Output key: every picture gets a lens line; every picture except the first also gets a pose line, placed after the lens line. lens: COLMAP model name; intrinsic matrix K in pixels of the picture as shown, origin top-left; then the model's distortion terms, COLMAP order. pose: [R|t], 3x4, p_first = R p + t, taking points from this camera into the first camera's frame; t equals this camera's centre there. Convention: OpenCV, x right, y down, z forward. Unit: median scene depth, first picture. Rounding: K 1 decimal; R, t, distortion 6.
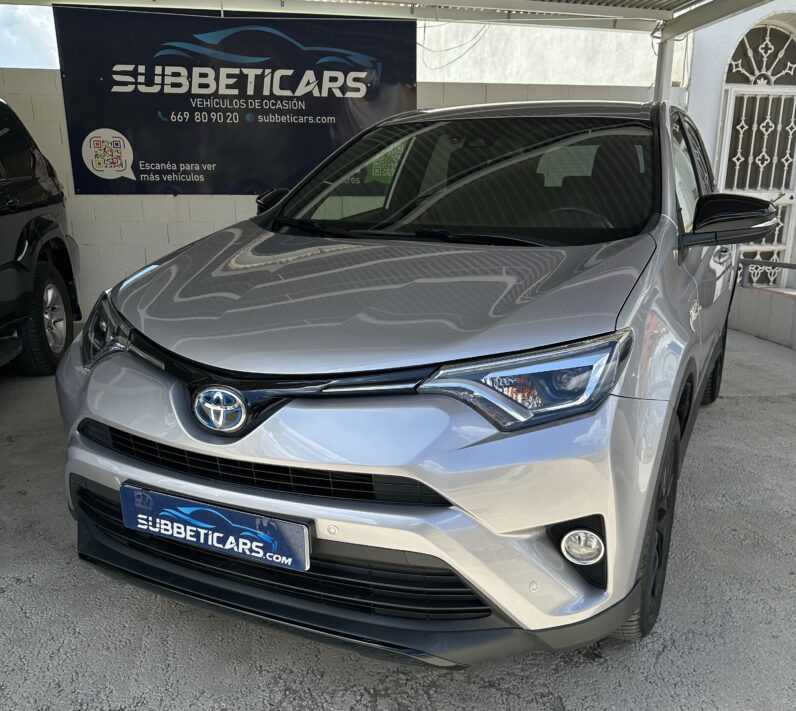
lens RADIAL K [[767.2, 0, 397.1], [0, 767.2, 408.6], [0, 0, 1]] dist [0.002842, -0.016476]
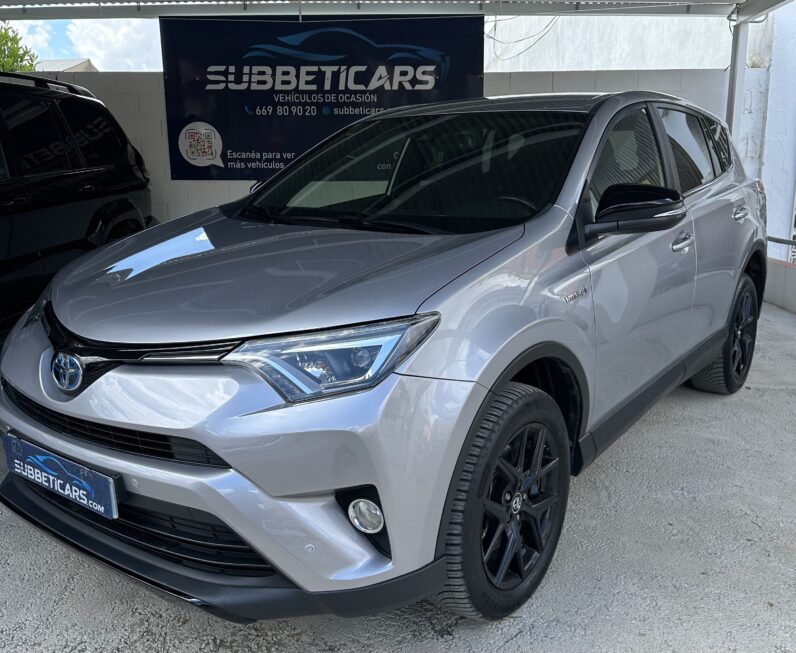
lens RADIAL K [[747.2, 0, 398.0], [0, 747.2, 326.5], [0, 0, 1]] dist [0.129464, -0.252080]
pose [[0.980791, 0.033087, -0.192232, 0.126570], [-0.047309, 0.996434, -0.069871, -0.002700], [0.189235, 0.077623, 0.978859, -0.007539]]
